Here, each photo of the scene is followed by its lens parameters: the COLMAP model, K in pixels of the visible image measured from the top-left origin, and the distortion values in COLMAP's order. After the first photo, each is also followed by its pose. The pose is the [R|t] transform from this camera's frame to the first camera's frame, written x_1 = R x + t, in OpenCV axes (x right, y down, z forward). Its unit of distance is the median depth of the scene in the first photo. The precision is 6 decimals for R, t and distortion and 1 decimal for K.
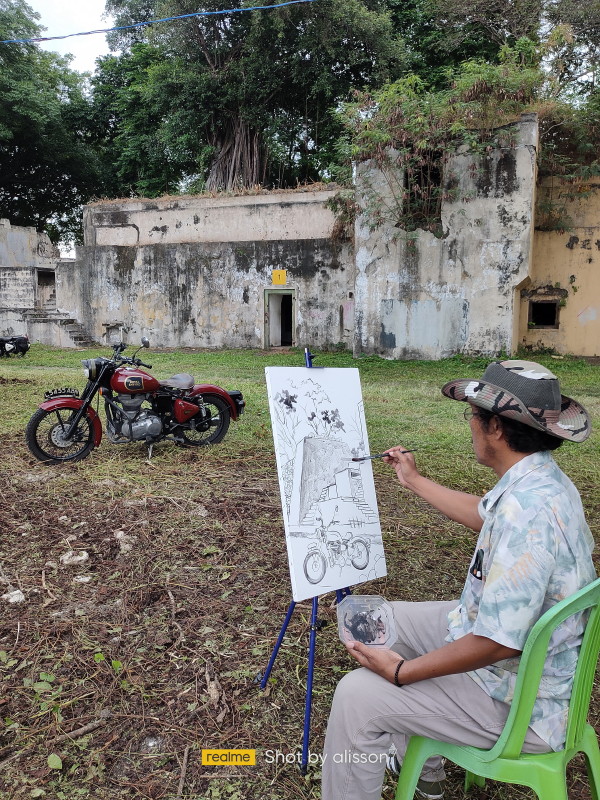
lens RADIAL K [[689.3, 0, 297.6], [0, 689.3, 402.3], [0, 0, 1]] dist [0.043046, -0.004348]
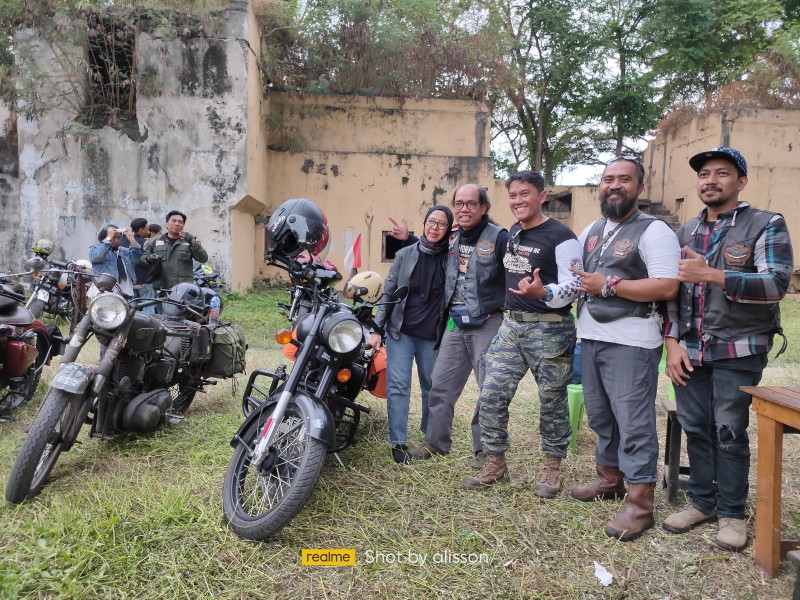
lens RADIAL K [[617.8, 0, 401.5], [0, 617.8, 300.2], [0, 0, 1]] dist [0.044335, -0.024031]
pose [[0.909709, -0.009806, 0.415131, 0.147220], [0.030665, 0.998578, -0.043611, -0.013774], [-0.414113, 0.052403, 0.908716, 0.194469]]
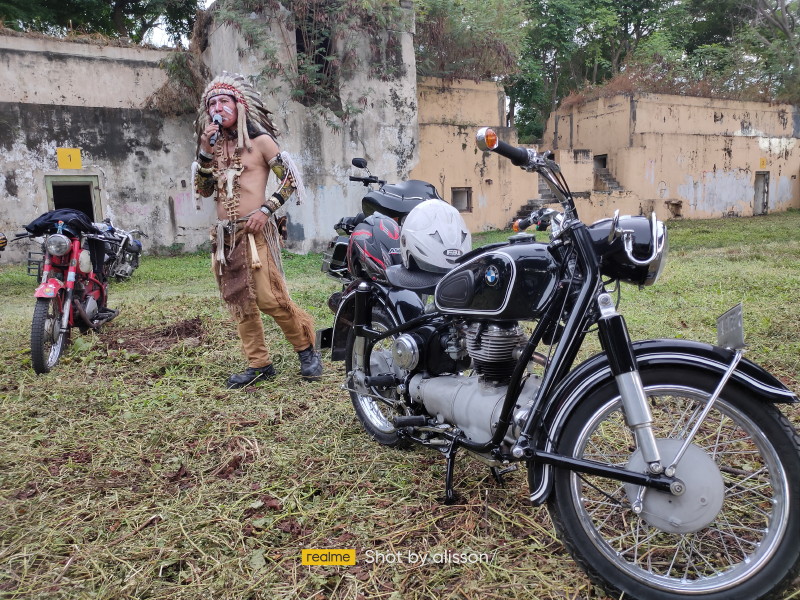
lens RADIAL K [[617.8, 0, 401.0], [0, 617.8, 301.8], [0, 0, 1]] dist [0.044335, -0.024031]
pose [[0.628319, -0.137608, 0.765688, -0.327186], [0.141761, 0.988005, 0.061234, -0.027012], [-0.764930, 0.070071, 0.640290, 0.341505]]
